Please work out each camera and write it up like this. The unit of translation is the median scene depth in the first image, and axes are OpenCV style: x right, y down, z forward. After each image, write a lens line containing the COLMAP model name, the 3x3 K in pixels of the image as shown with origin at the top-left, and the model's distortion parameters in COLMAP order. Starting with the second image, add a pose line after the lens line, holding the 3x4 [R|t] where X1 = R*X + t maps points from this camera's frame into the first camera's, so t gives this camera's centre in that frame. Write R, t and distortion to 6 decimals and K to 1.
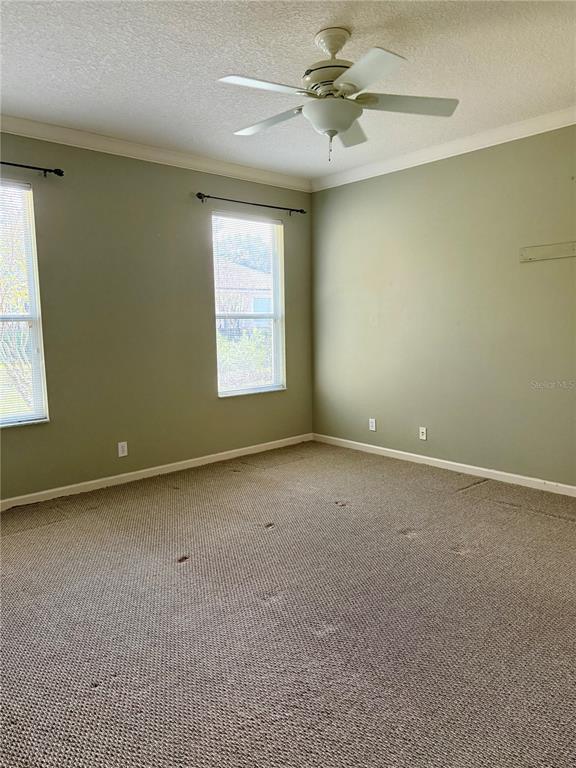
lens RADIAL K [[542.6, 0, 283.9], [0, 542.6, 387.0], [0, 0, 1]] dist [0.053448, -0.007482]
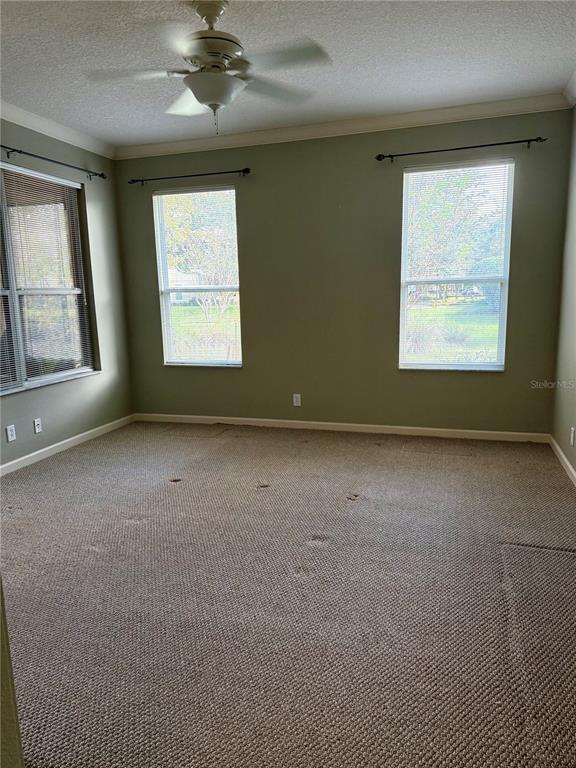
lens RADIAL K [[542.6, 0, 282.3], [0, 542.6, 381.2], [0, 0, 1]] dist [0.053448, -0.007482]
pose [[0.506033, 0.146220, -0.850030, 0.661561], [-0.090403, 0.989089, 0.116322, -0.056914], [0.857763, 0.017982, 0.513730, 0.371186]]
